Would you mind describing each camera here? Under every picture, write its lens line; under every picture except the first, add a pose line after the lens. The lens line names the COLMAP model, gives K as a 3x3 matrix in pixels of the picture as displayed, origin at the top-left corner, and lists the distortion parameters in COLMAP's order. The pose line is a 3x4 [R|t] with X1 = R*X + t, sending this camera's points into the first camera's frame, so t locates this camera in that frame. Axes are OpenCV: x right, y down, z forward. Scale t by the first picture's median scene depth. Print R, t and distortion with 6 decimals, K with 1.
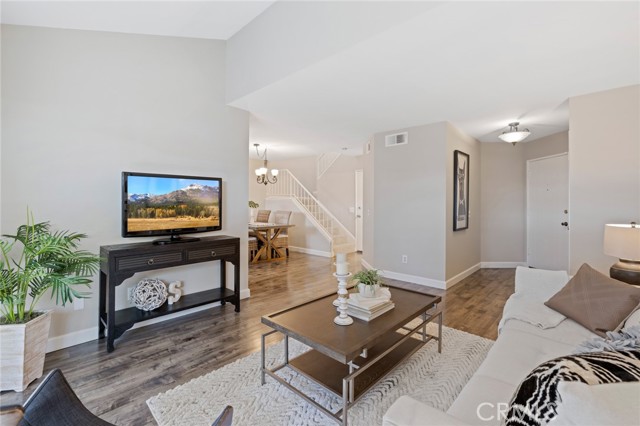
lens RADIAL K [[281.0, 0, 318.9], [0, 281.0, 203.7], [0, 0, 1]] dist [0.000377, -0.000014]
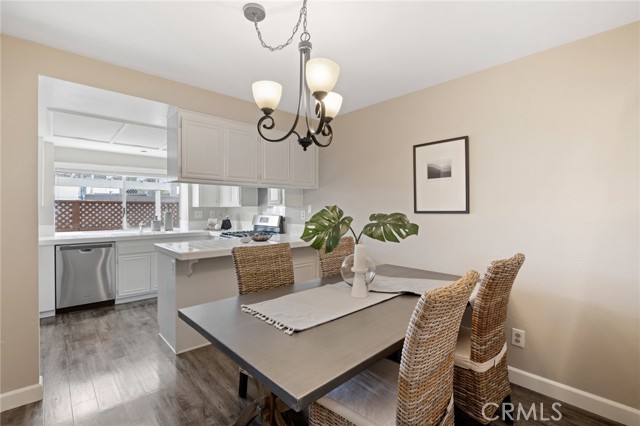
lens RADIAL K [[287.5, 0, 313.2], [0, 287.5, 210.3], [0, 0, 1]] dist [-0.000447, -0.000081]
pose [[-0.060420, 0.001806, -0.998171, 0.040467], [-0.003828, 0.999991, 0.002041, -0.016600], [0.998166, 0.003944, -0.060413, 0.986210]]
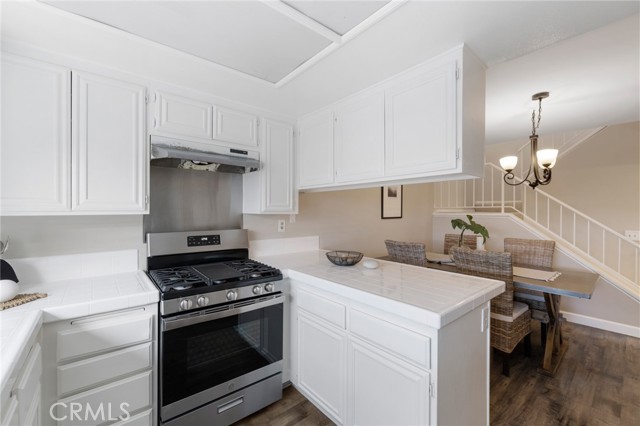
lens RADIAL K [[265.6, 0, 310.6], [0, 265.6, 214.9], [0, 0, 1]] dist [-0.000372, -0.000151]
pose [[0.992348, -0.002366, -0.123453, -0.491091], [0.003124, 0.999977, 0.005951, -0.024704], [0.123436, -0.006291, 0.992333, 0.504415]]
